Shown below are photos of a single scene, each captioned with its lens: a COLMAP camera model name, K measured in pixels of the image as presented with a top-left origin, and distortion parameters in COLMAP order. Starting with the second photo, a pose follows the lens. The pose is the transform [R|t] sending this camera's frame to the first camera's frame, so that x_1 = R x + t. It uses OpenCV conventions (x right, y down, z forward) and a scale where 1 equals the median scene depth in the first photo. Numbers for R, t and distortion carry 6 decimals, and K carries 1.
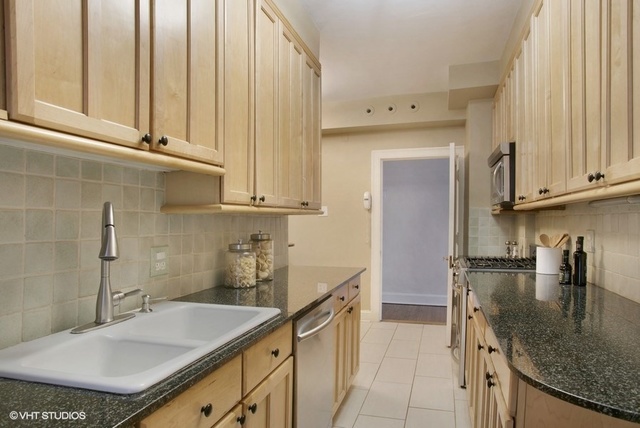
lens RADIAL K [[385.9, 0, 320.7], [0, 385.9, 216.9], [0, 0, 1]] dist [-0.001668, -0.000408]
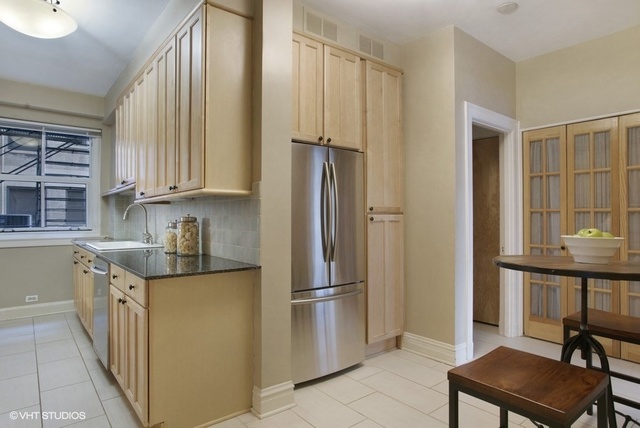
lens RADIAL K [[371.9, 0, 319.6], [0, 371.9, 213.5], [0, 0, 1]] dist [0.001055, 0.000794]
pose [[0.557279, 0.005585, 0.830307, -0.236563], [-0.005379, 0.999981, -0.003116, 0.000660], [-0.830308, -0.002730, 0.557298, -0.382441]]
